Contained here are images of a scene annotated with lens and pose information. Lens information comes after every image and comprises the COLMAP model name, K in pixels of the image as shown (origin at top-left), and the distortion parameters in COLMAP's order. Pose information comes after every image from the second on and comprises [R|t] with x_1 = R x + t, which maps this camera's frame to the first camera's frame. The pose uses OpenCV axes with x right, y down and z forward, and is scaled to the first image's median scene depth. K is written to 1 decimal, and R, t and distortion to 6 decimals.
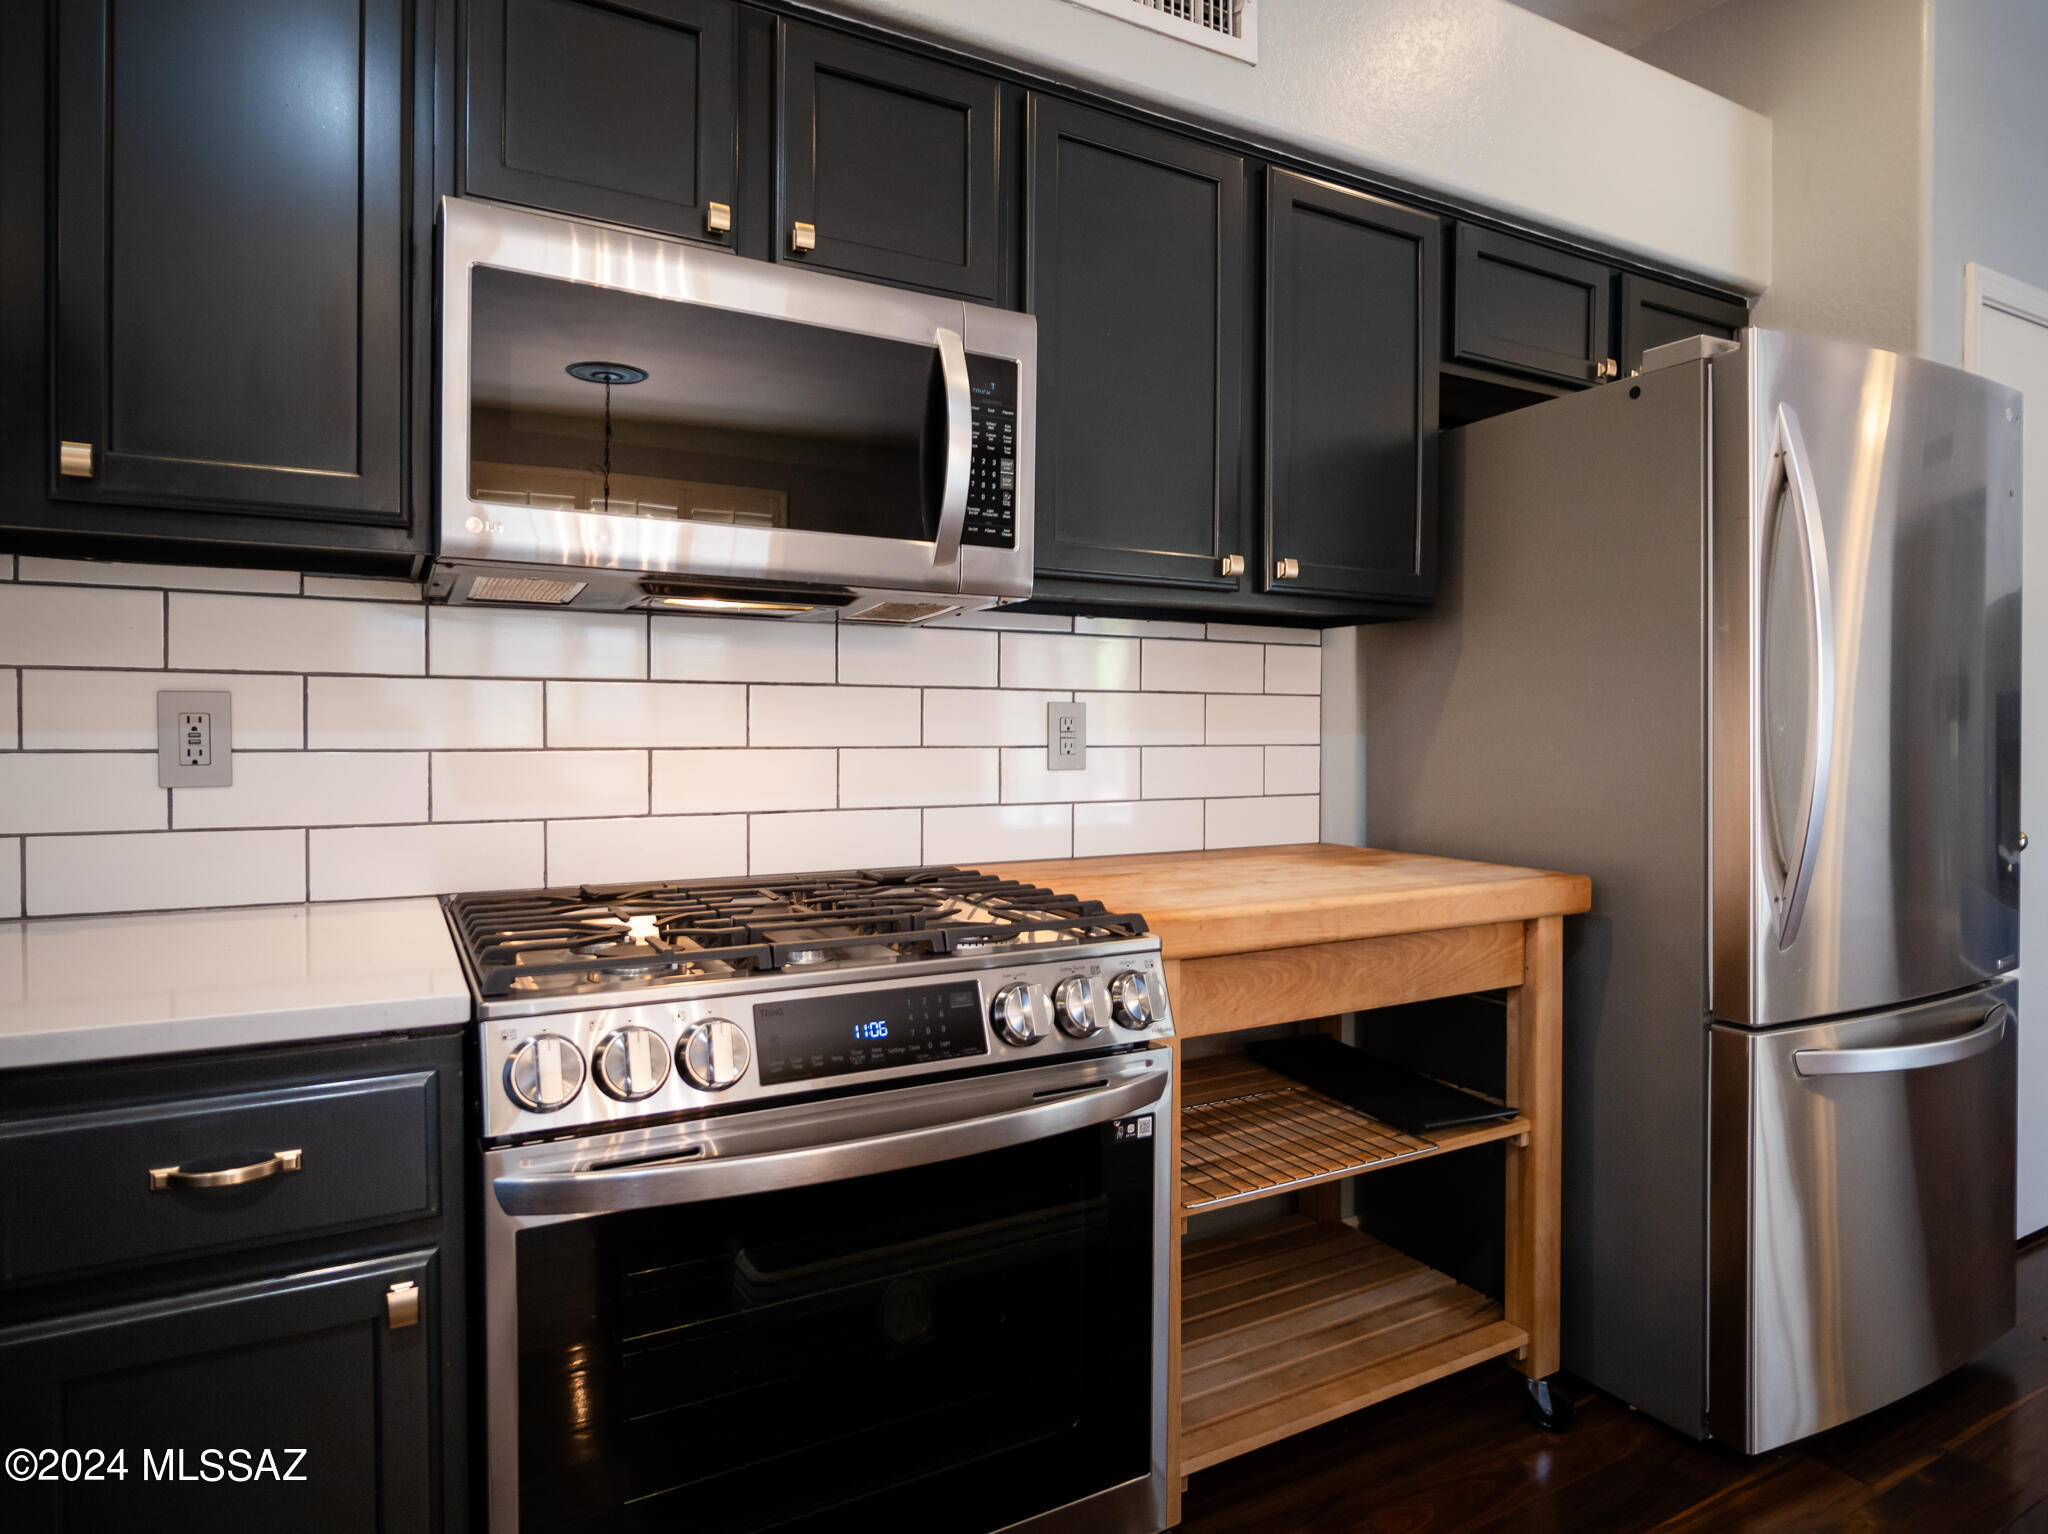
lens RADIAL K [[1148.0, 0, 988.6], [0, 1148.0, 742.3], [0, 0, 1]] dist [-0.012946, 0.001238]
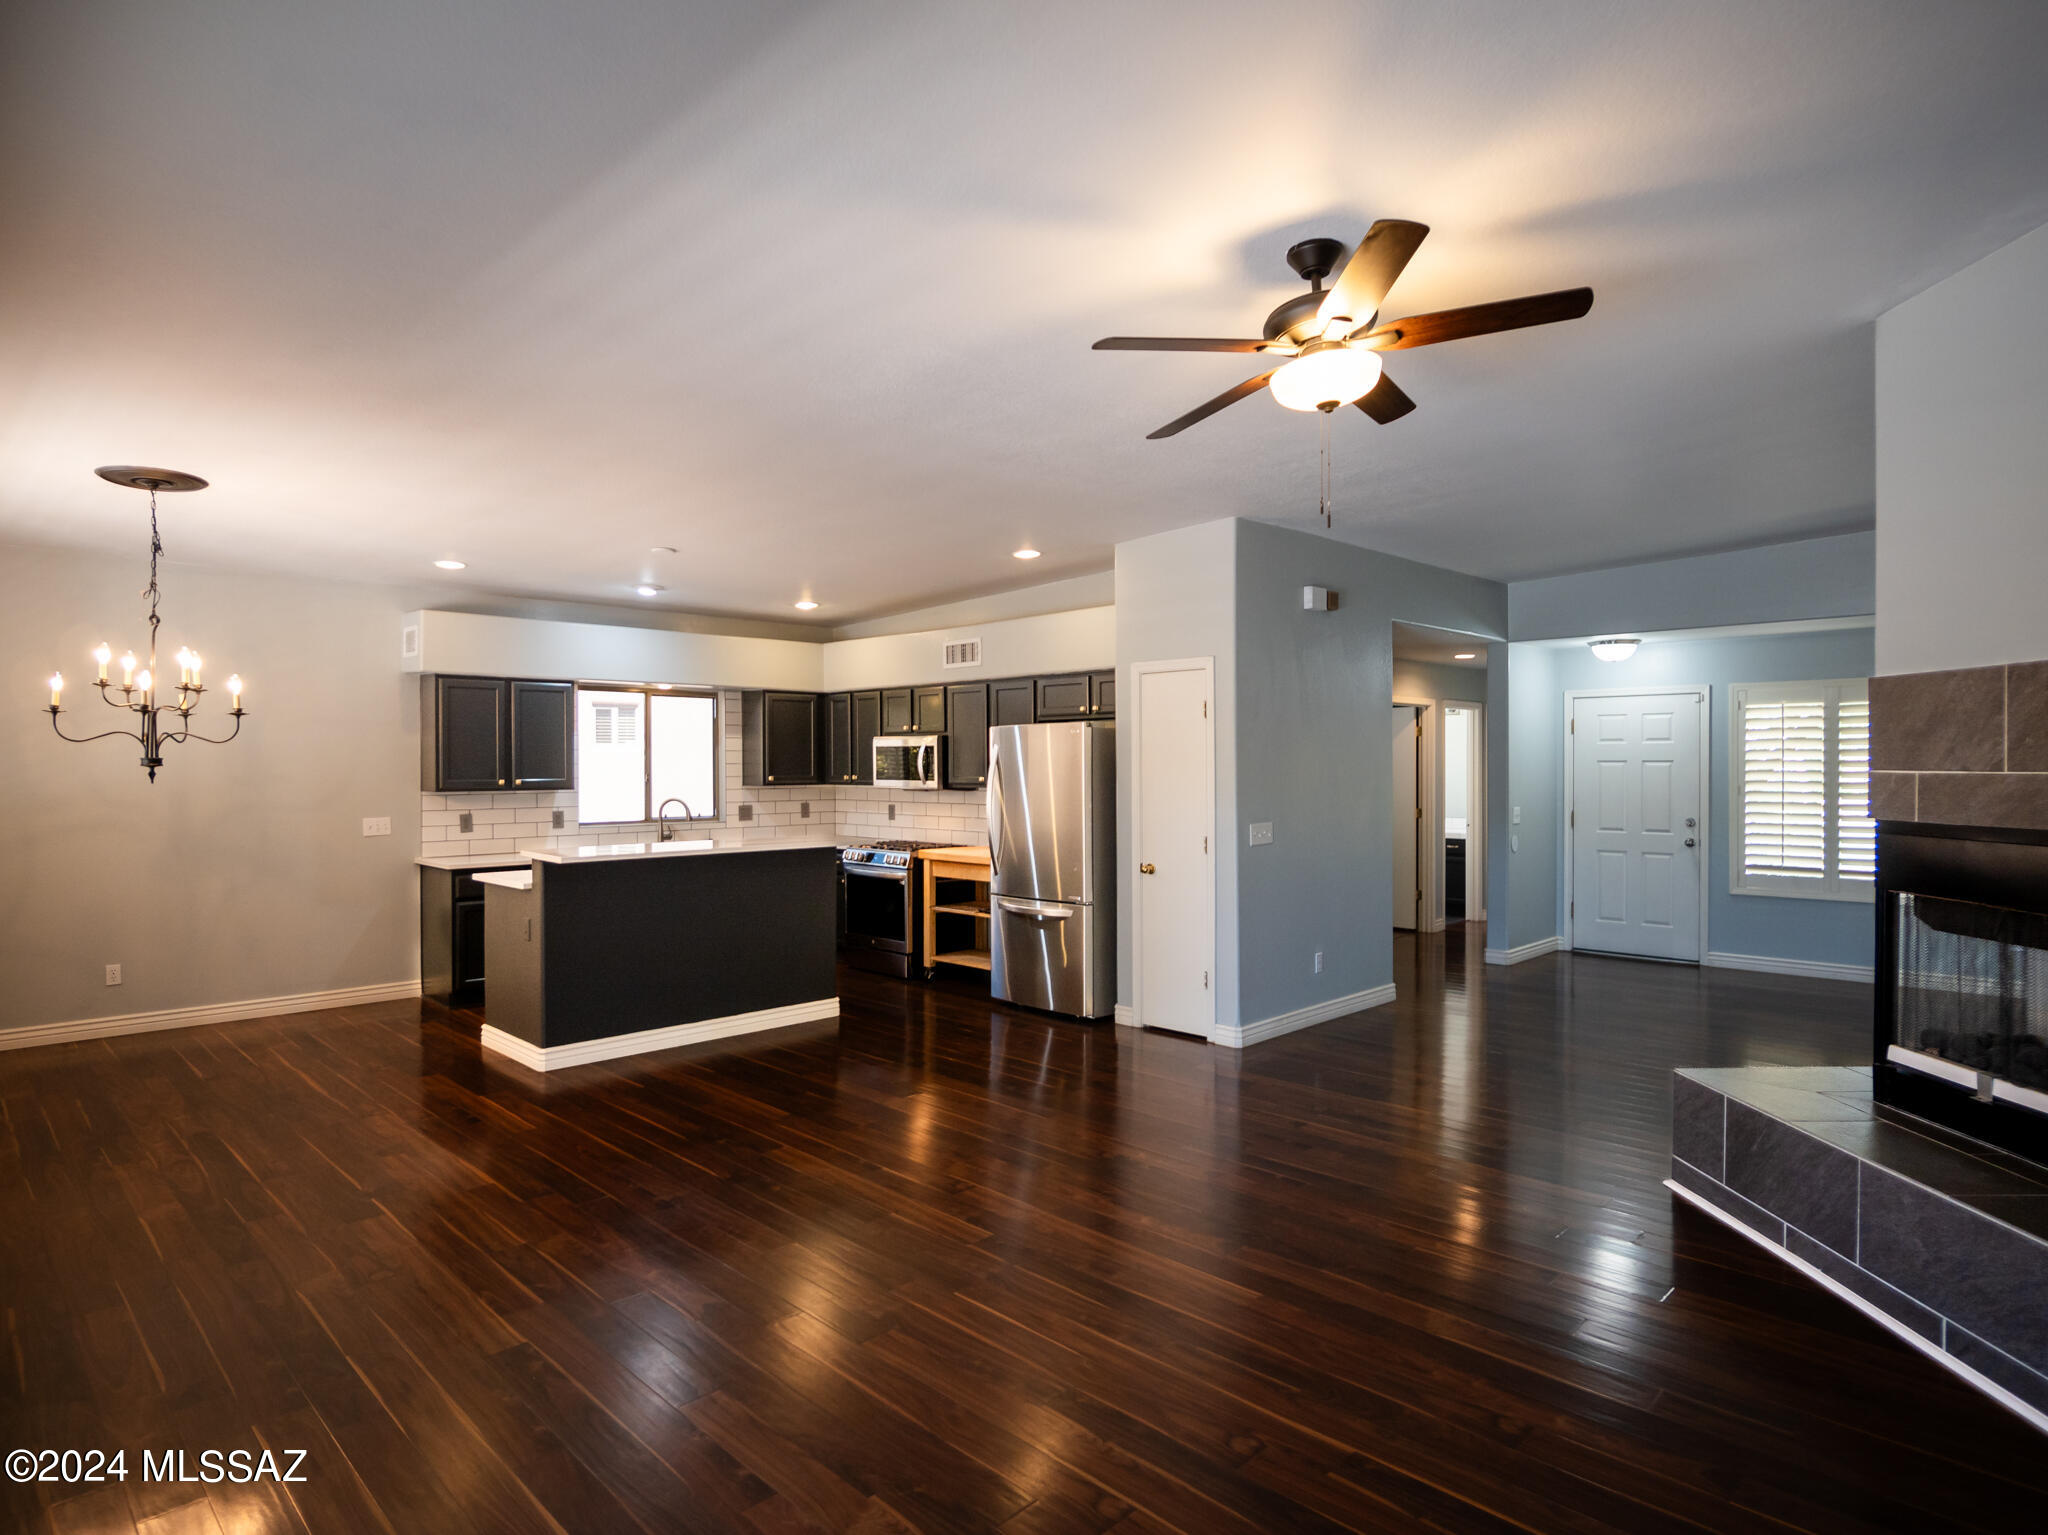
lens RADIAL K [[1148.0, 0, 1010.3], [0, 1148.0, 774.2], [0, 0, 1]] dist [-0.012946, 0.001238]
pose [[0.282456, 0.002023, -0.959278, 4.043665], [-0.011987, 0.999927, -0.001421, -0.155138], [0.959205, 0.011900, 0.282460, -0.115829]]
